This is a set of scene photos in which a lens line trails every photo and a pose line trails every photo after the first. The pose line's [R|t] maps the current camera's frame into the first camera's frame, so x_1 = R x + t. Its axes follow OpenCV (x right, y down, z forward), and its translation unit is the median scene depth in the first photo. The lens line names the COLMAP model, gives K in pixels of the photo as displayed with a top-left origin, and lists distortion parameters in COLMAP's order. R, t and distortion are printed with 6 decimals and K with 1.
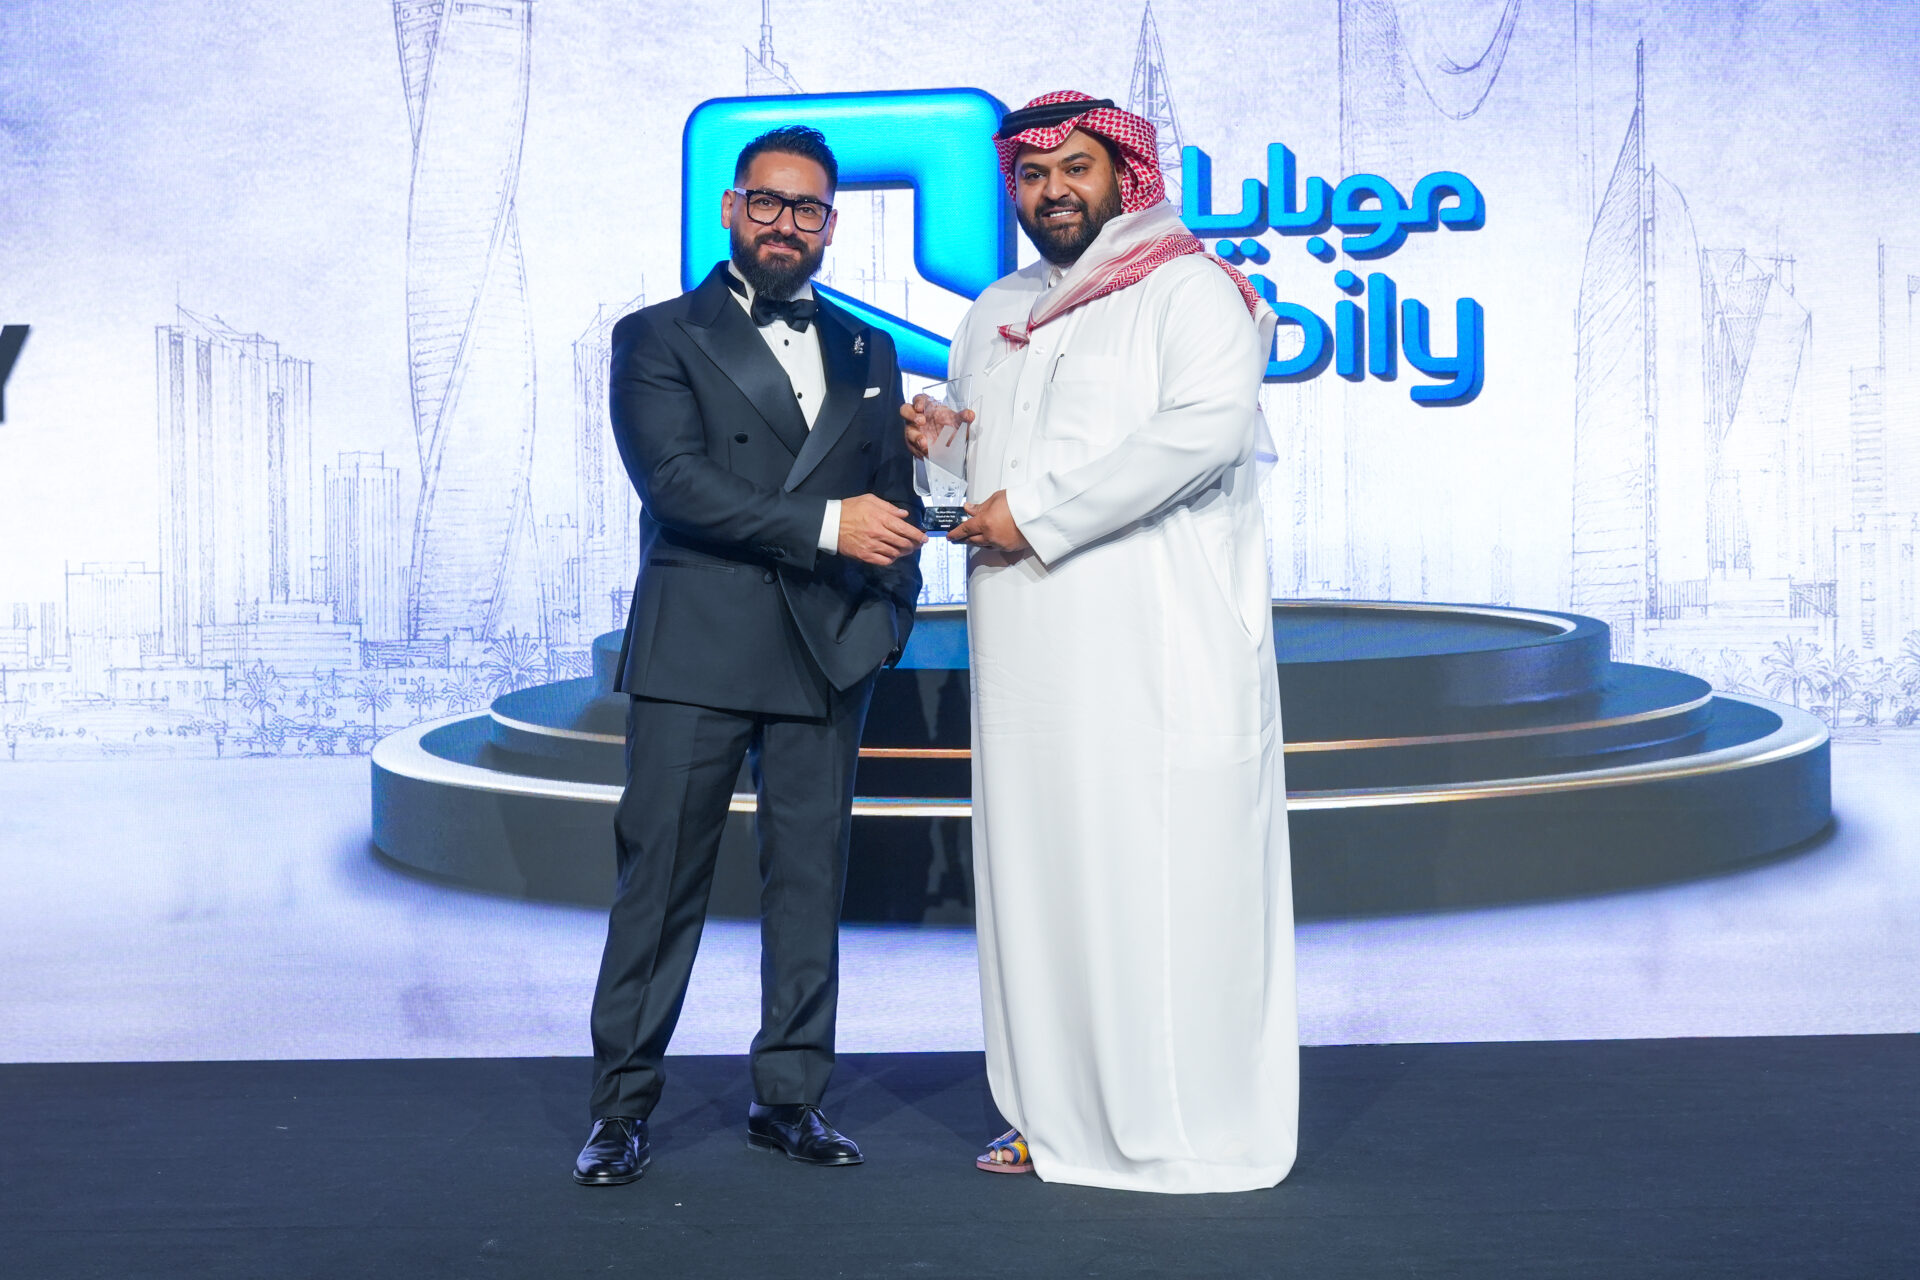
lens RADIAL K [[1882.5, 0, 883.3], [0, 1882.5, 621.1], [0, 0, 1]] dist [0.015184, 0.000000]
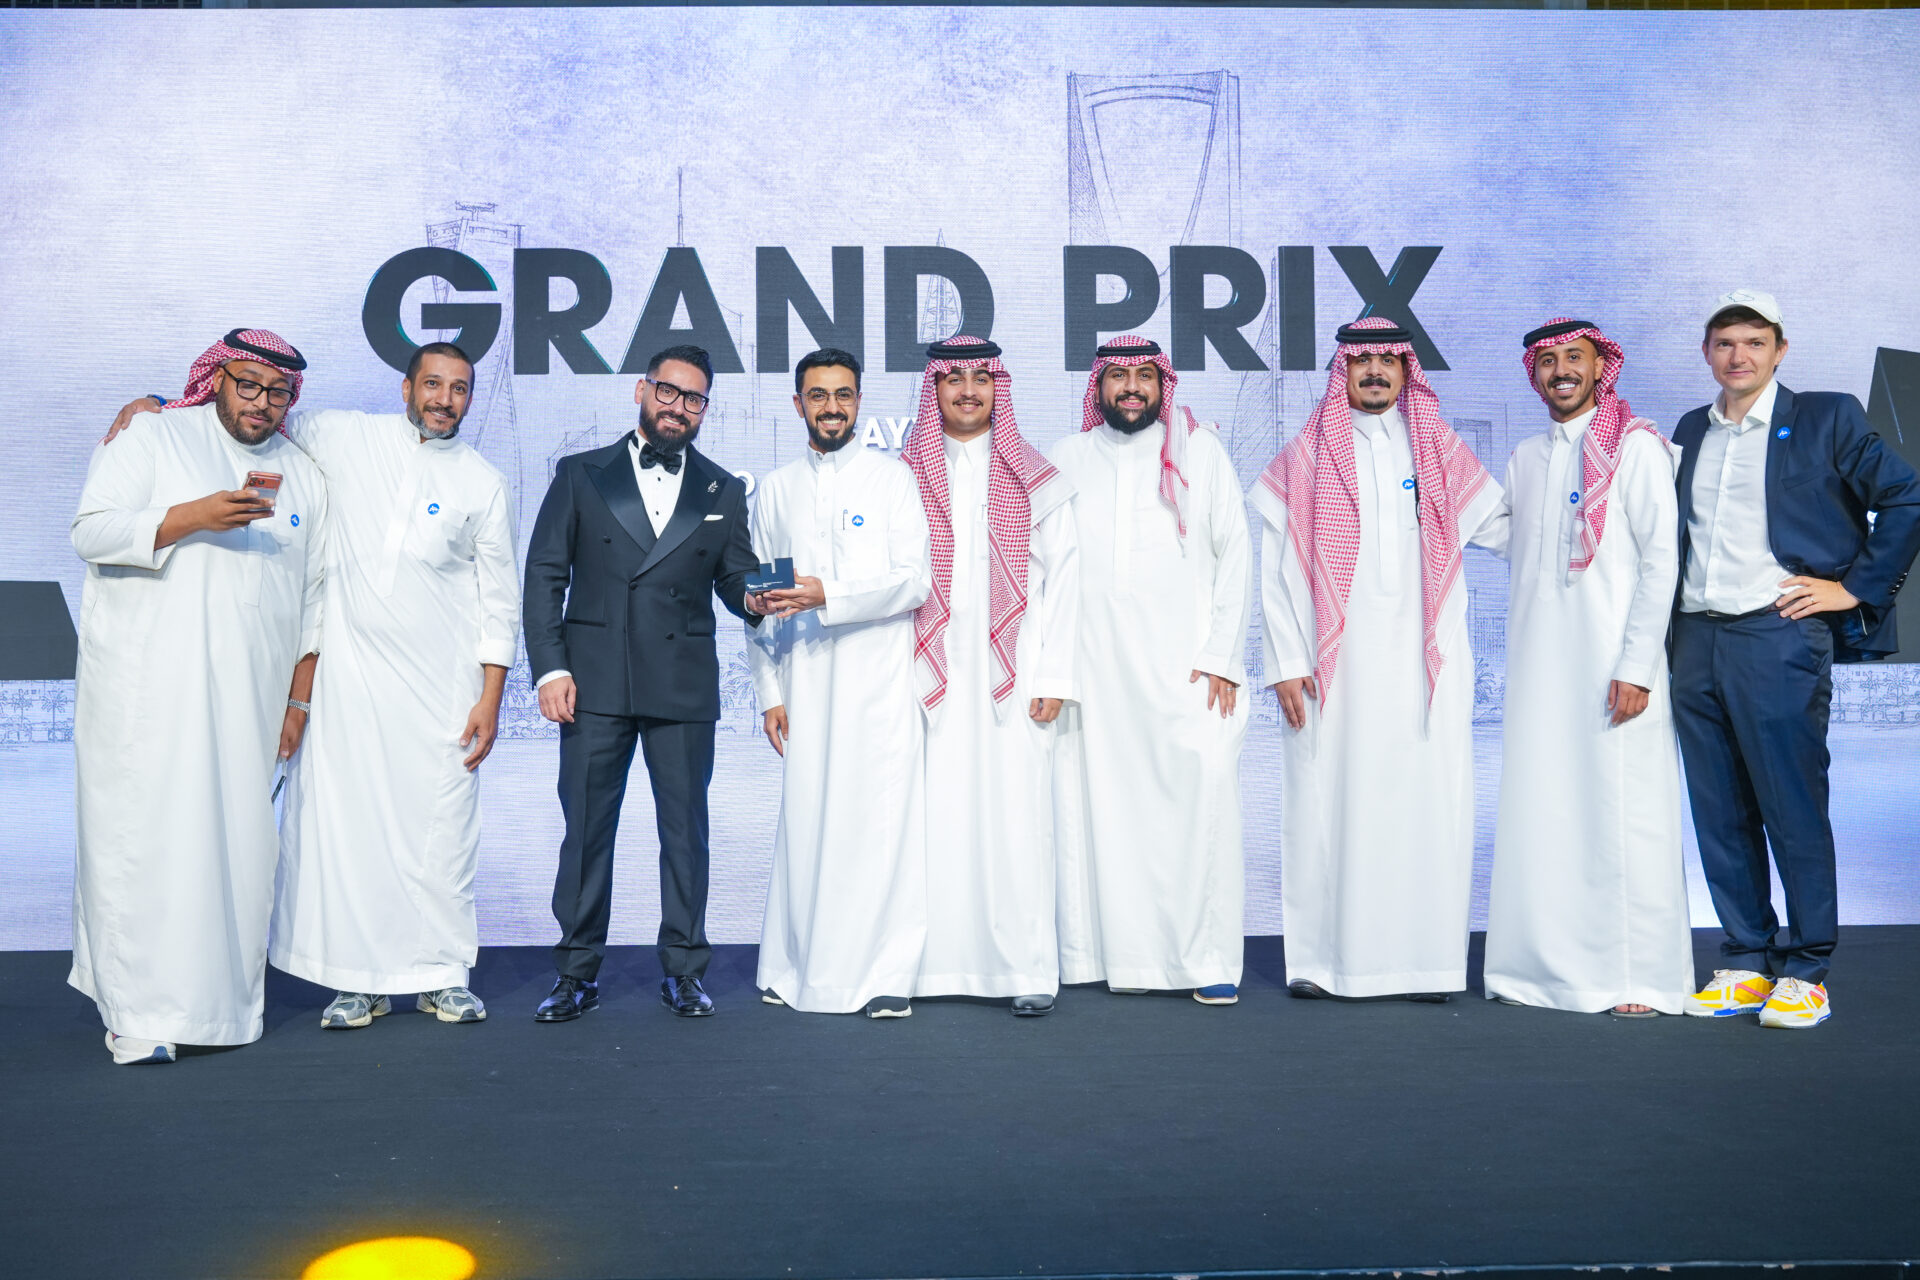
lens RADIAL K [[1882.5, 0, 958.7], [0, 1882.5, 621.0], [0, 0, 1]] dist [0.015184, 0.000000]
pose [[0.999839, 0.004401, 0.017402, 0.130266], [-0.004150, 0.999888, -0.014398, -0.000863], [-0.017463, 0.014323, 0.999745, -0.469702]]
